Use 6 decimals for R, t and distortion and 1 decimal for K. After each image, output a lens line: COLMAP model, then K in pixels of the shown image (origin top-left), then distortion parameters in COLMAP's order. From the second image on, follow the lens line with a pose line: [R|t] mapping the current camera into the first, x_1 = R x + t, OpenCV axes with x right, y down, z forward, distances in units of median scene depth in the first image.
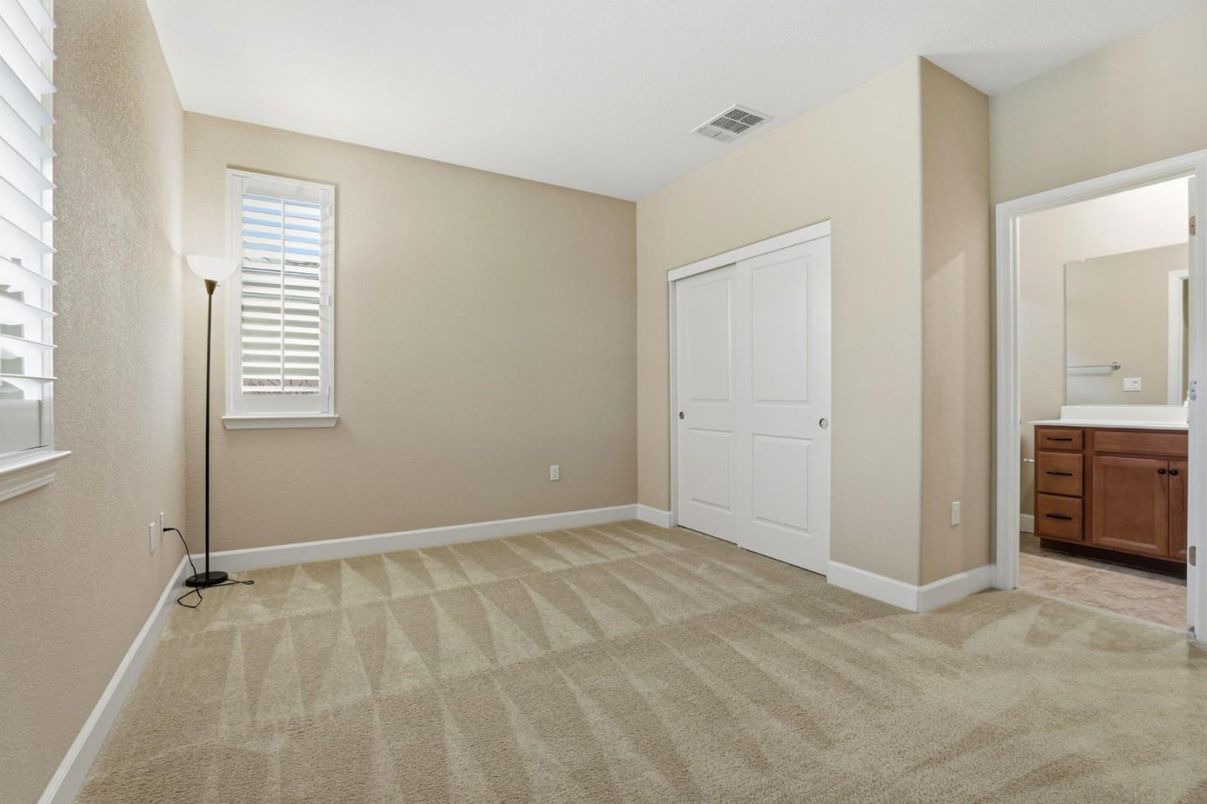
lens RADIAL K [[550.6, 0, 601.6], [0, 550.6, 398.9], [0, 0, 1]] dist [-0.055096, 0.017300]
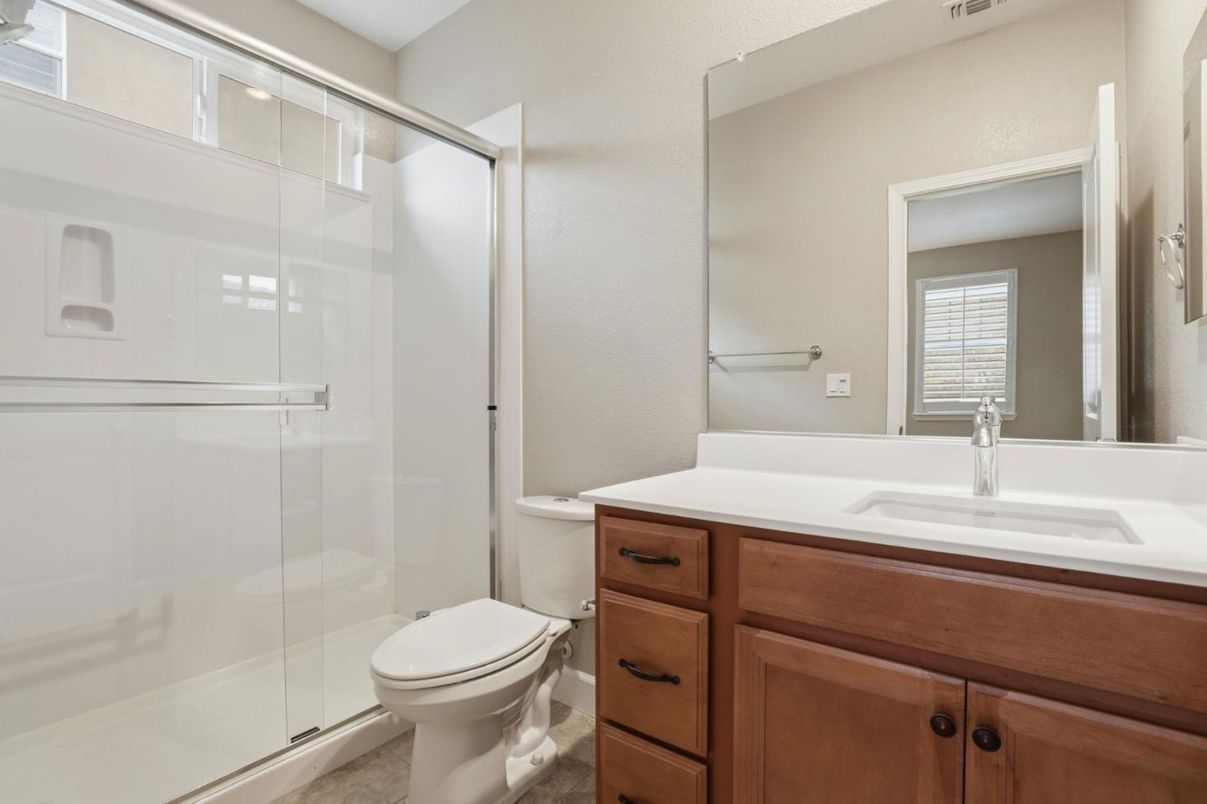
lens RADIAL K [[550.6, 0, 601.6], [0, 550.6, 398.9], [0, 0, 1]] dist [-0.055096, 0.017300]
pose [[0.926646, 0.007813, 0.375854, 0.733964], [-0.005859, 0.999963, -0.006342, -0.009850], [-0.375889, 0.003675, 0.926657, 0.743277]]
